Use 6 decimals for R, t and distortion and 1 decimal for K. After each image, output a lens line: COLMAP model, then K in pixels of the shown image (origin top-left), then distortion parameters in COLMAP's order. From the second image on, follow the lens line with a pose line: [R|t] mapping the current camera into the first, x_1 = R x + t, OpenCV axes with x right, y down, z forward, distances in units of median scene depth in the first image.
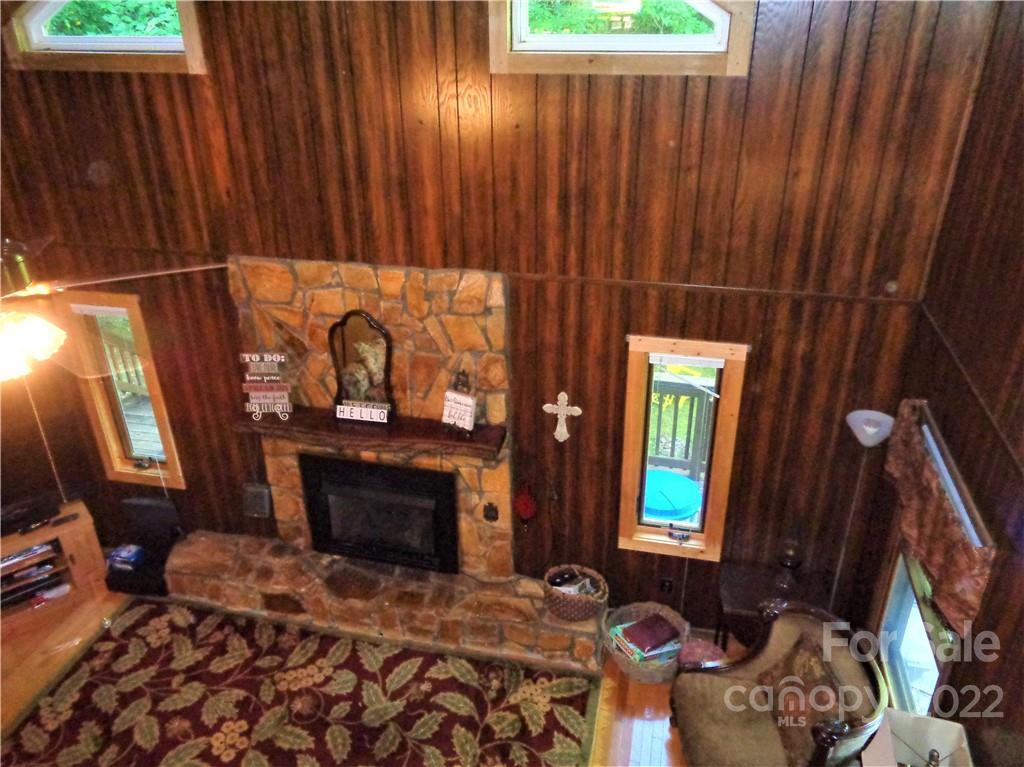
lens RADIAL K [[782.4, 0, 532.8], [0, 782.4, 383.9], [0, 0, 1]] dist [0.024423, -0.005395]
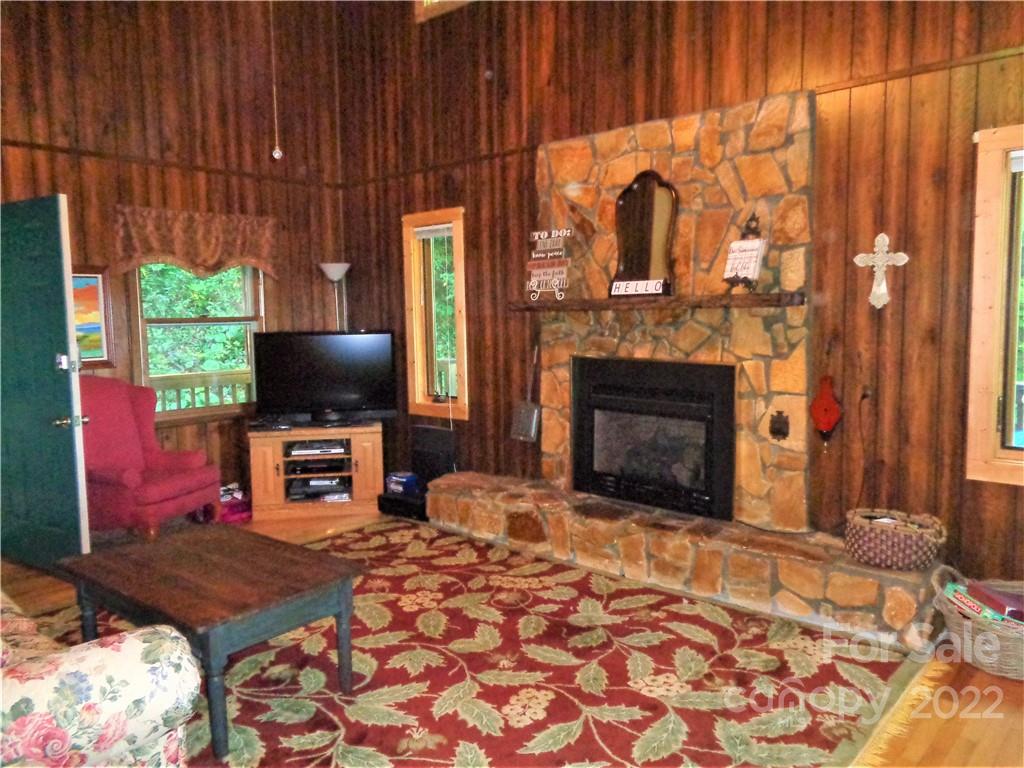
lens RADIAL K [[782.4, 0, 532.8], [0, 782.4, 384.4], [0, 0, 1]] dist [0.024423, -0.005395]
pose [[0.877049, 0.034382, -0.479168, 0.108908], [-0.209495, 0.924971, -0.317080, 0.450294], [0.432315, 0.378479, 0.818448, 0.262438]]
